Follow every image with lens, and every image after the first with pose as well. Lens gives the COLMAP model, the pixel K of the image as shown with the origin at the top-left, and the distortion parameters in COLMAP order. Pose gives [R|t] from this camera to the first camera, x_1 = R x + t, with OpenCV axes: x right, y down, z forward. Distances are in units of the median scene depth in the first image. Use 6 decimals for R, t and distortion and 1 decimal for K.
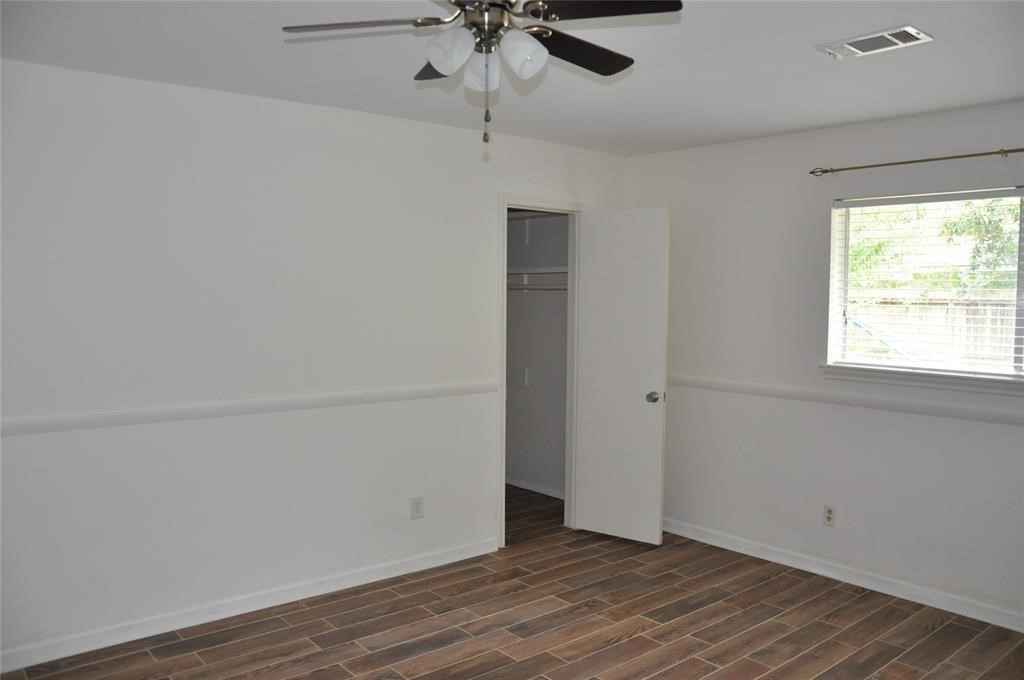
lens RADIAL K [[794.2, 0, 501.3], [0, 794.2, 344.1], [0, 0, 1]] dist [-0.144933, 0.095936]
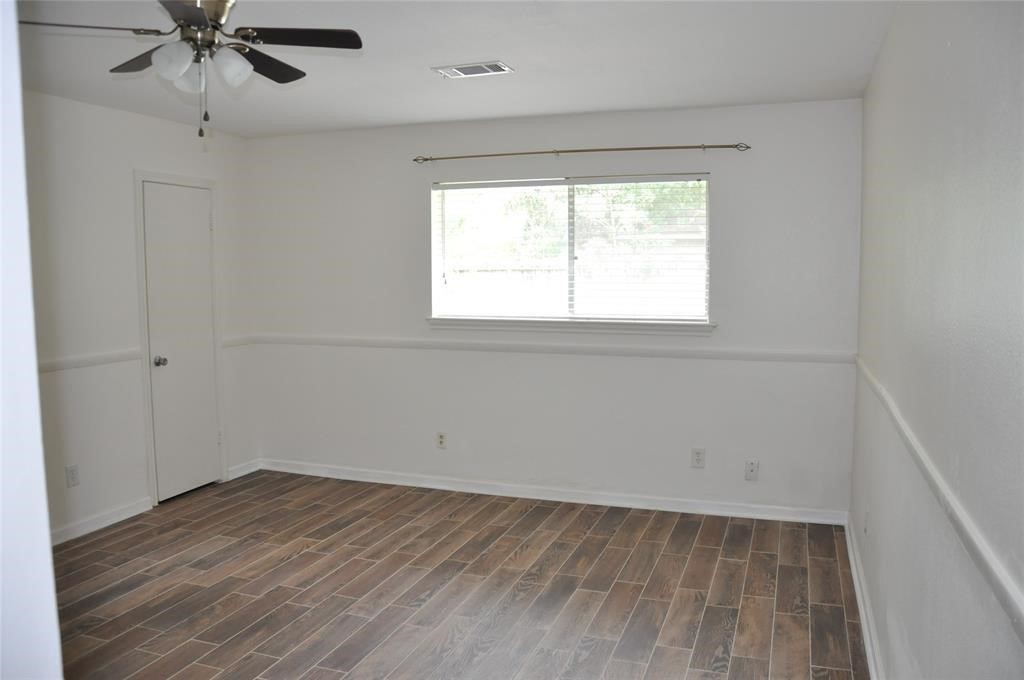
lens RADIAL K [[794.2, 0, 478.2], [0, 794.2, 335.8], [0, 0, 1]] dist [-0.144933, 0.095936]
pose [[0.877465, -0.053671, 0.476628, -0.142629], [0.042740, 0.998516, 0.033755, 0.019264], [-0.477732, -0.009247, 0.878457, -0.167270]]
